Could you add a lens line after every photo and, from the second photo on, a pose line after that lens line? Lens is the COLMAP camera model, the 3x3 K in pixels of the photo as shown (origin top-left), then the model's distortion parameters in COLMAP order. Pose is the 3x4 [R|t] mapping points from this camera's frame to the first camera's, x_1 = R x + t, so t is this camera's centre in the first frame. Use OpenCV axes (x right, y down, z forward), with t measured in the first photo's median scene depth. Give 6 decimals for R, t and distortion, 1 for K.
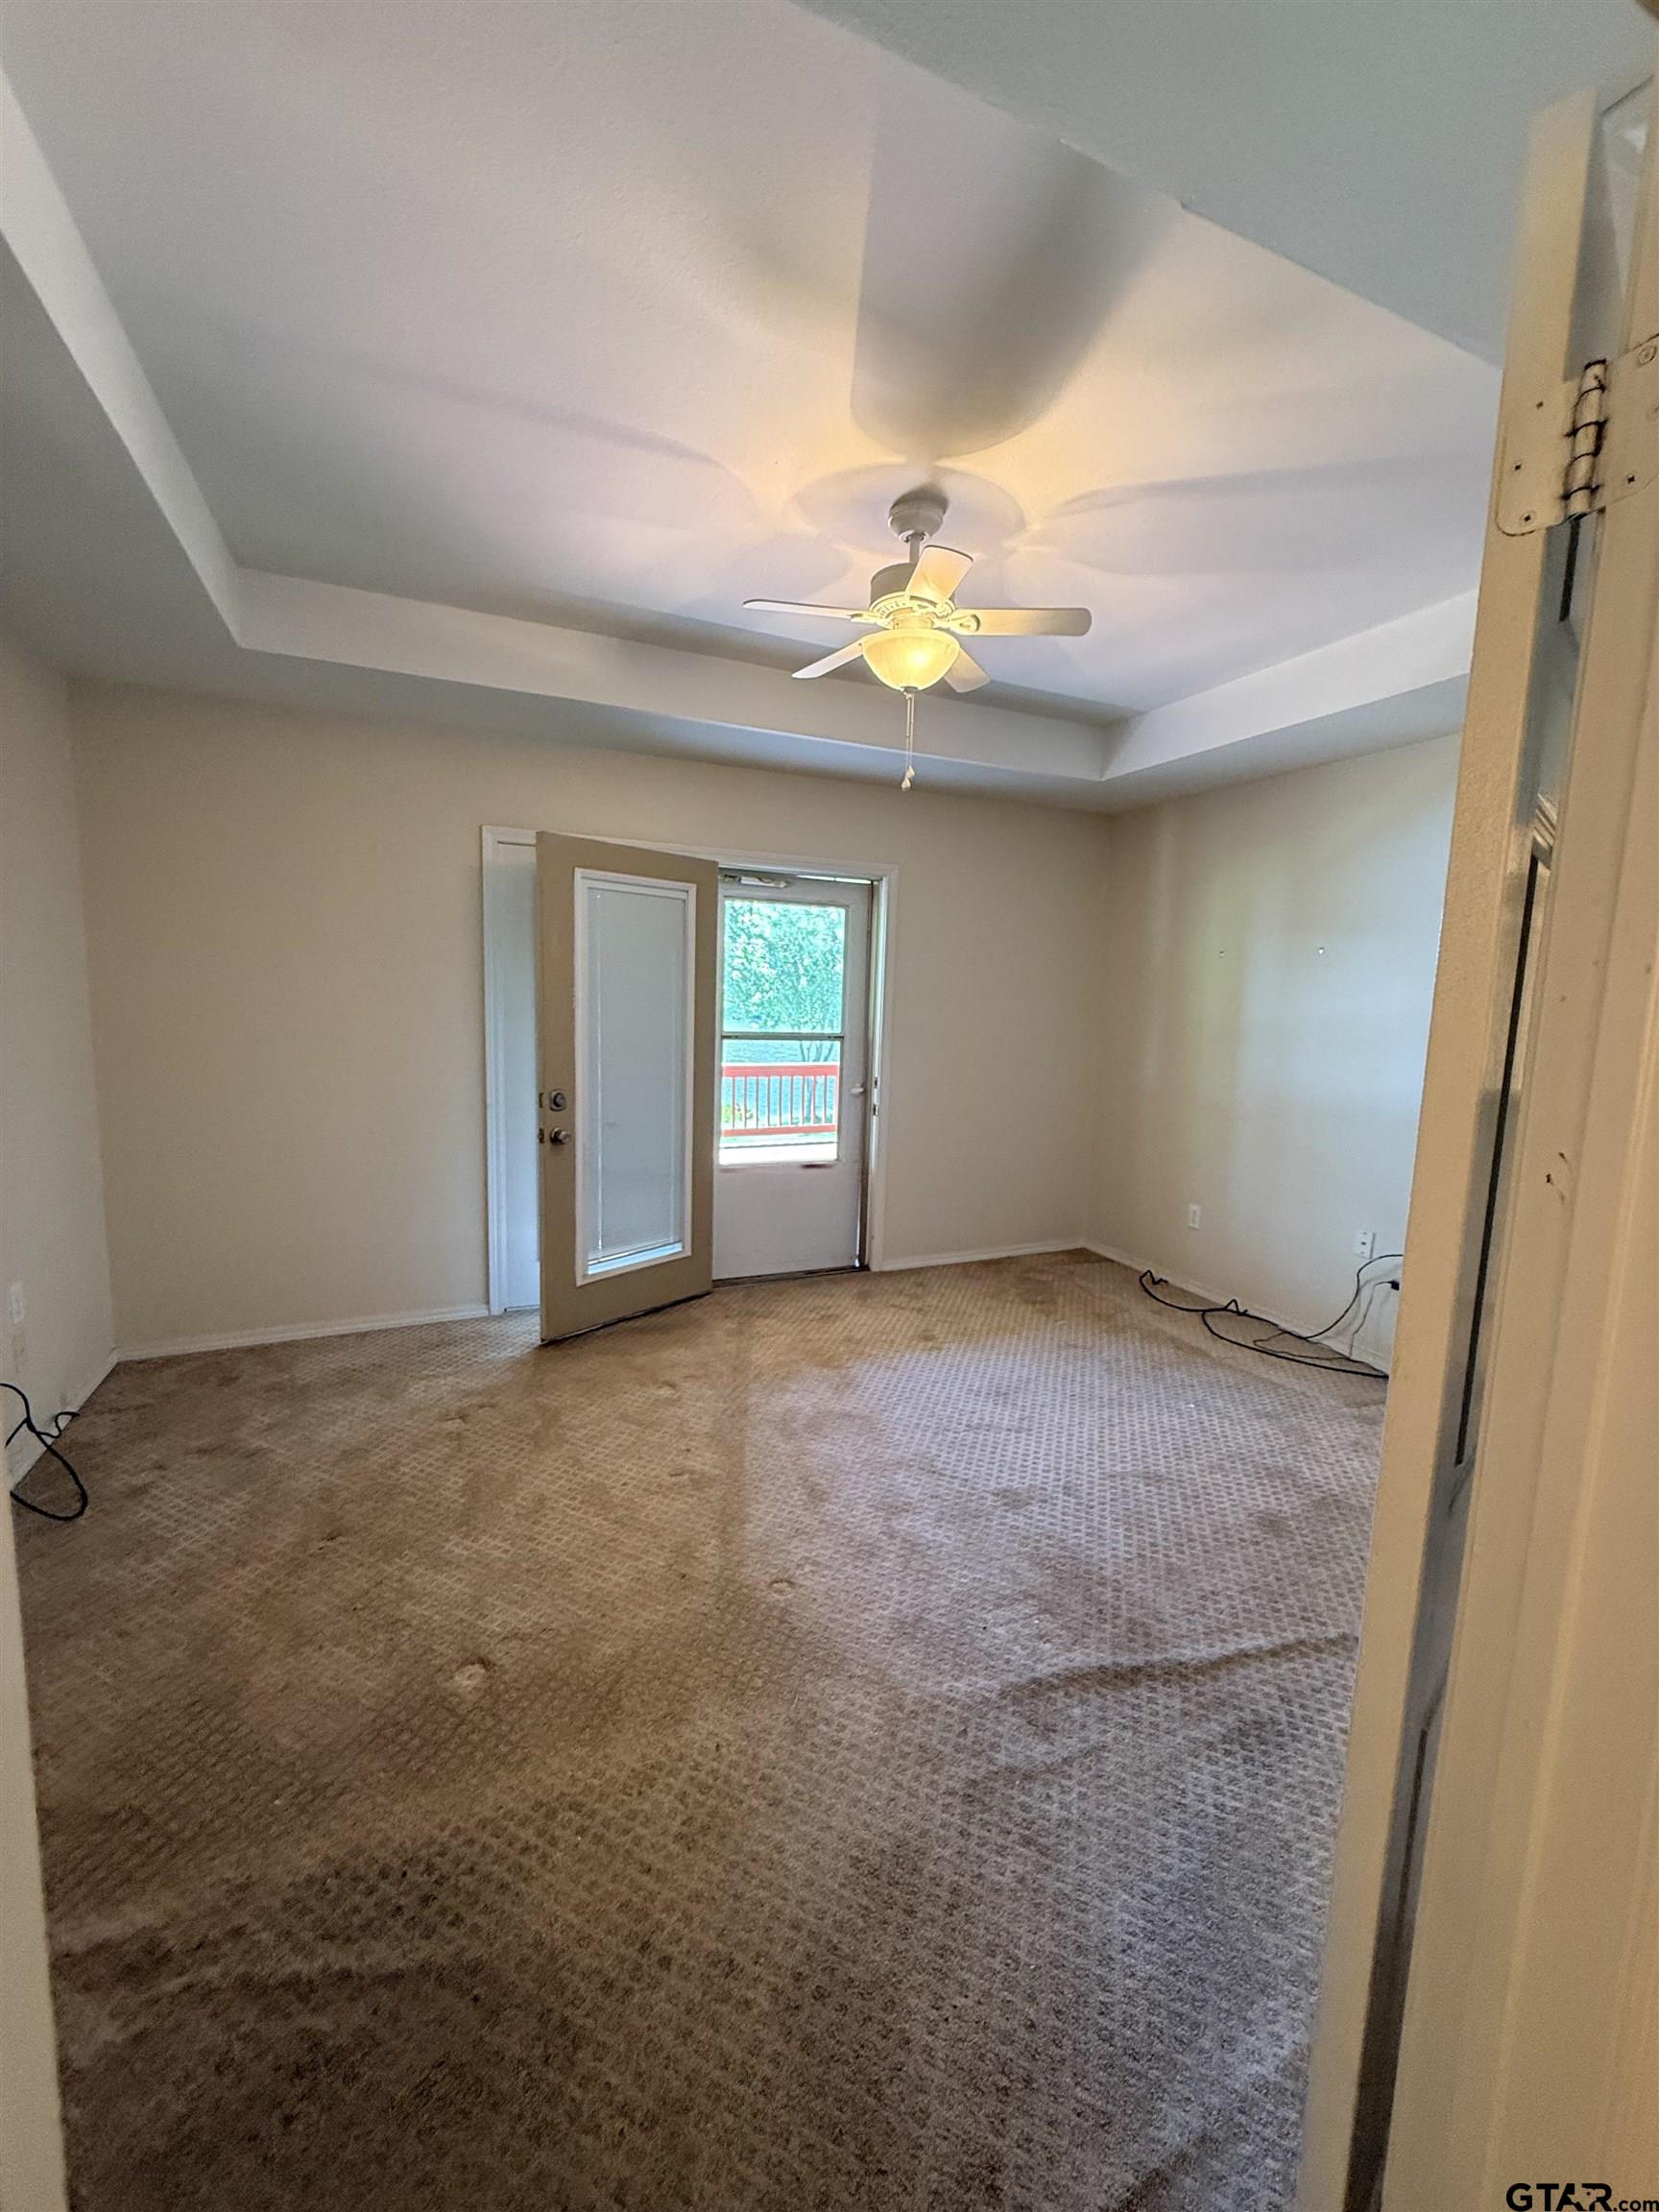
lens RADIAL K [[882.1, 0, 823.7], [0, 882.1, 1101.9], [0, 0, 1]] dist [0.001181, -0.000172]
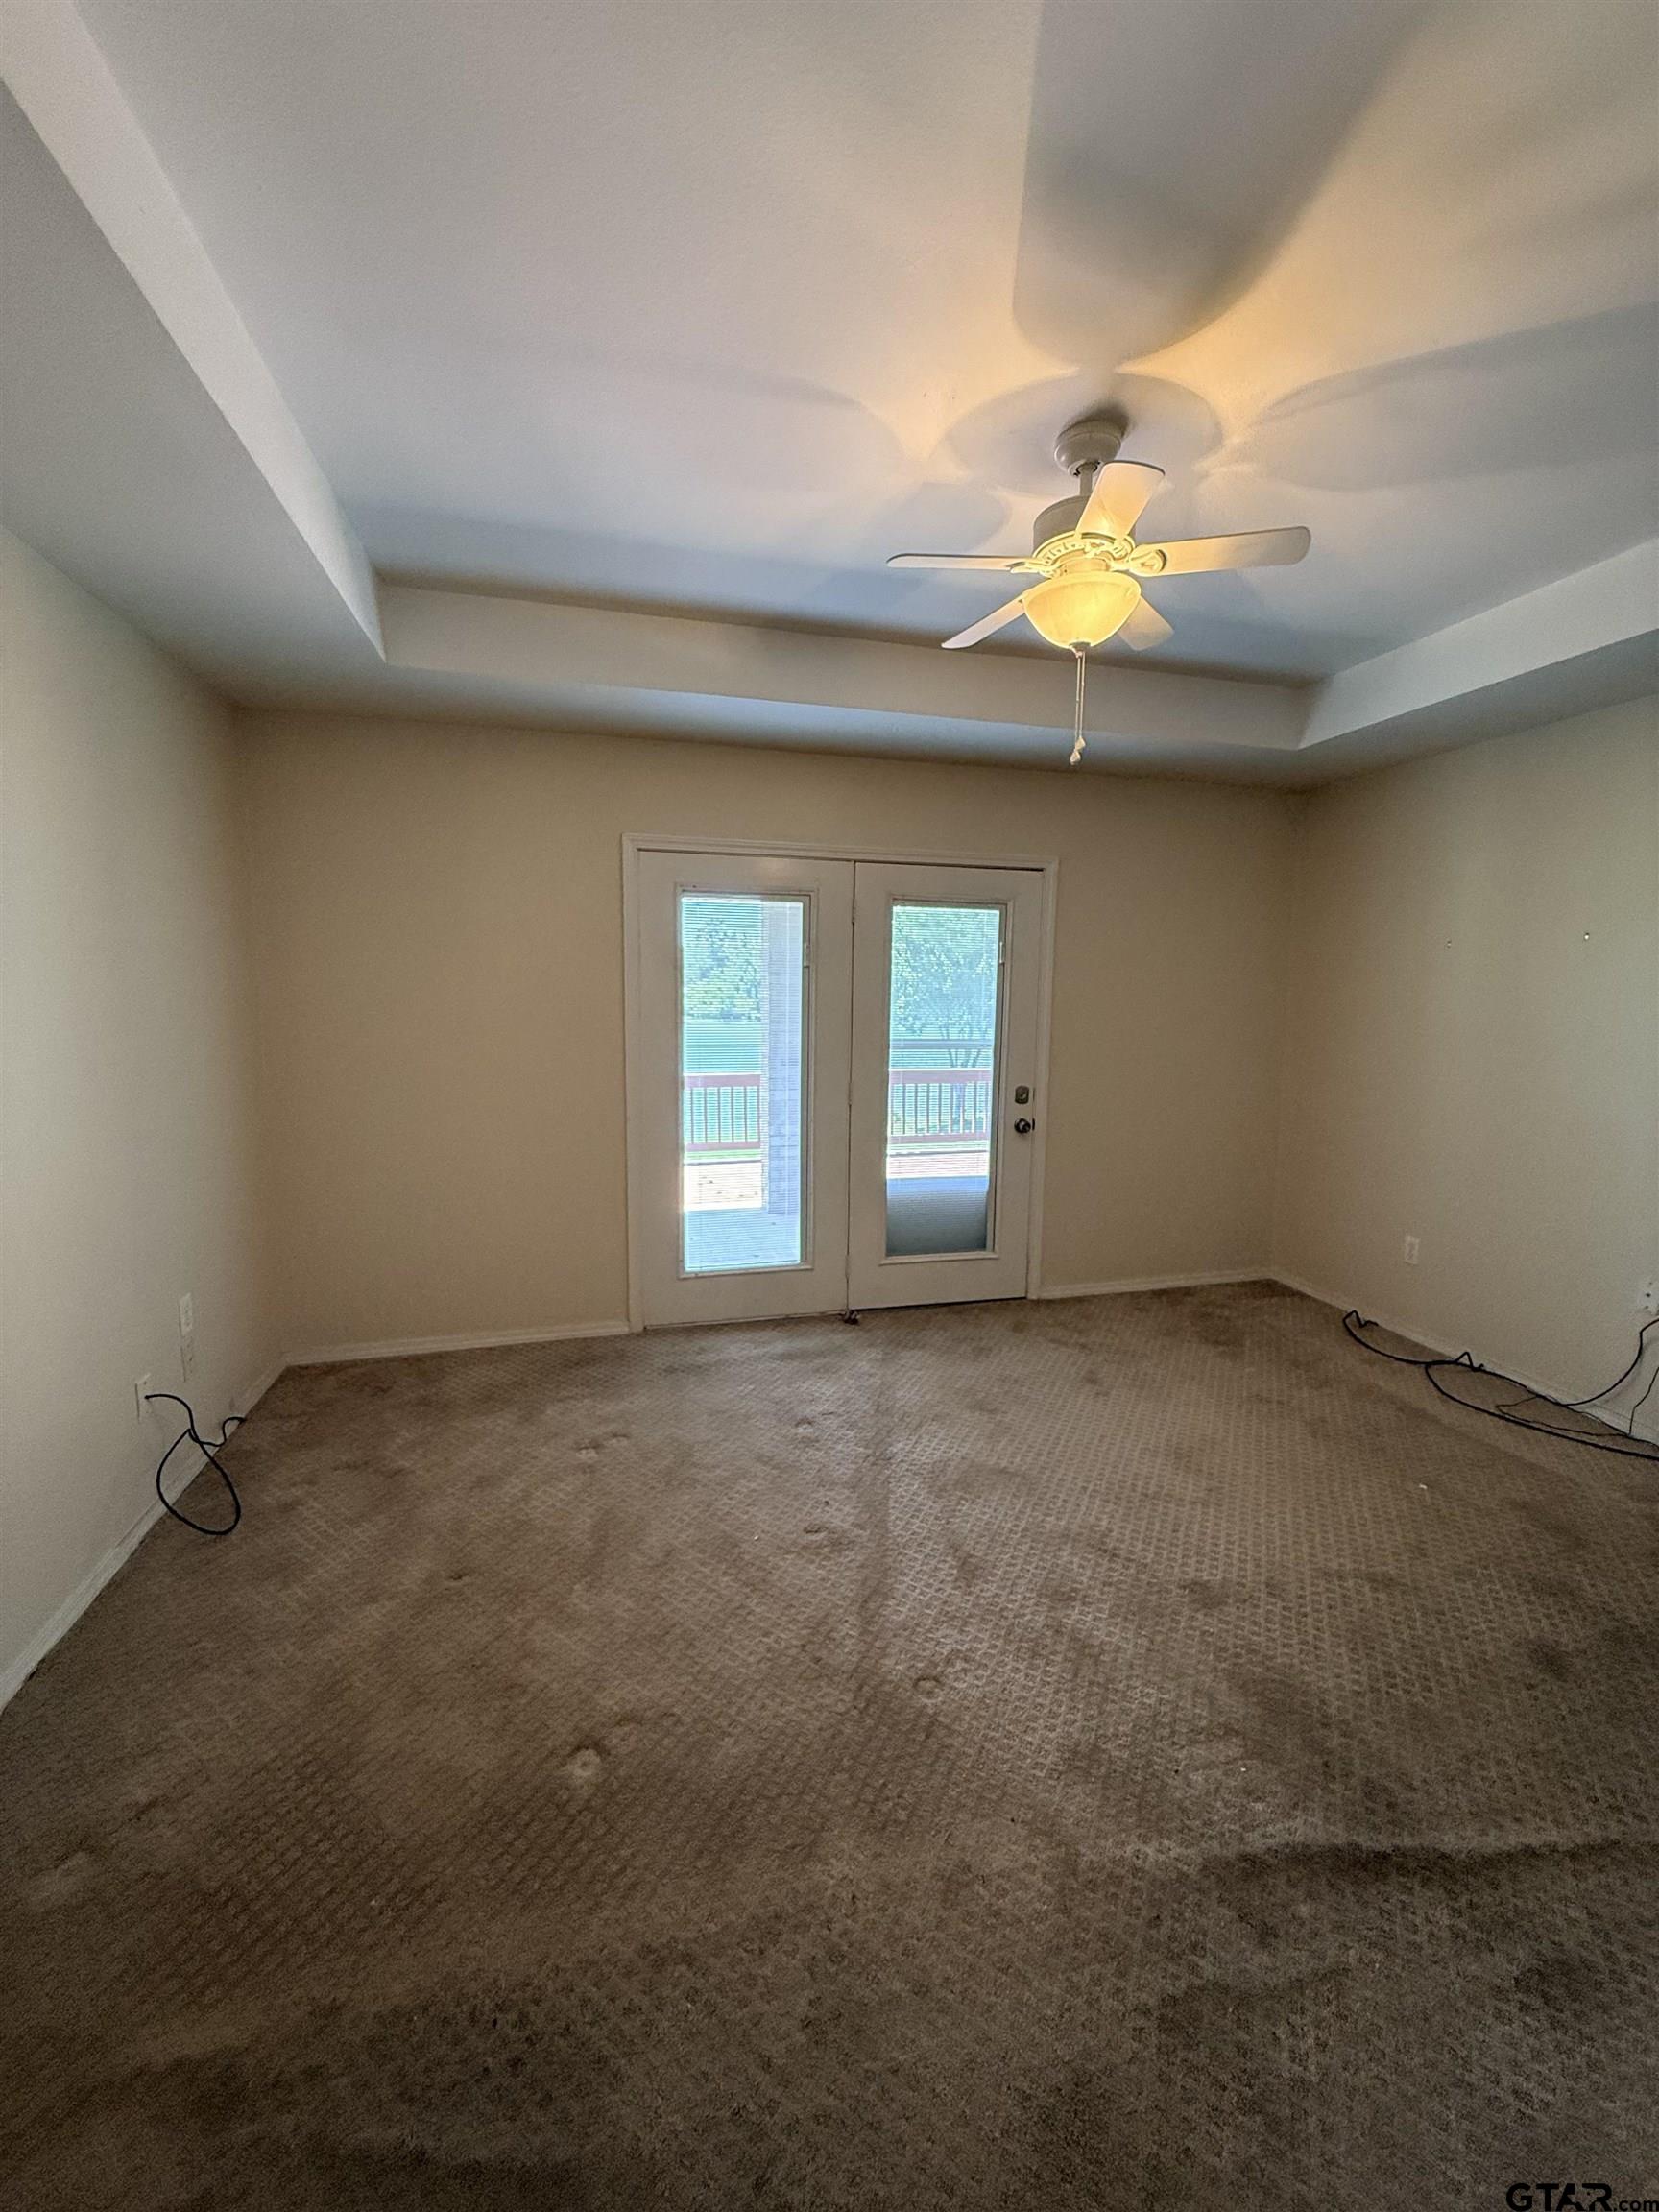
lens RADIAL K [[882.1, 0, 834.2], [0, 882.1, 1106.3], [0, 0, 1]] dist [0.001181, -0.000172]
pose [[0.987927, 0.001085, -0.154914, -0.005438], [-0.000804, 0.999998, 0.001873, -0.021776], [0.154915, -0.001726, 0.987926, 0.118740]]
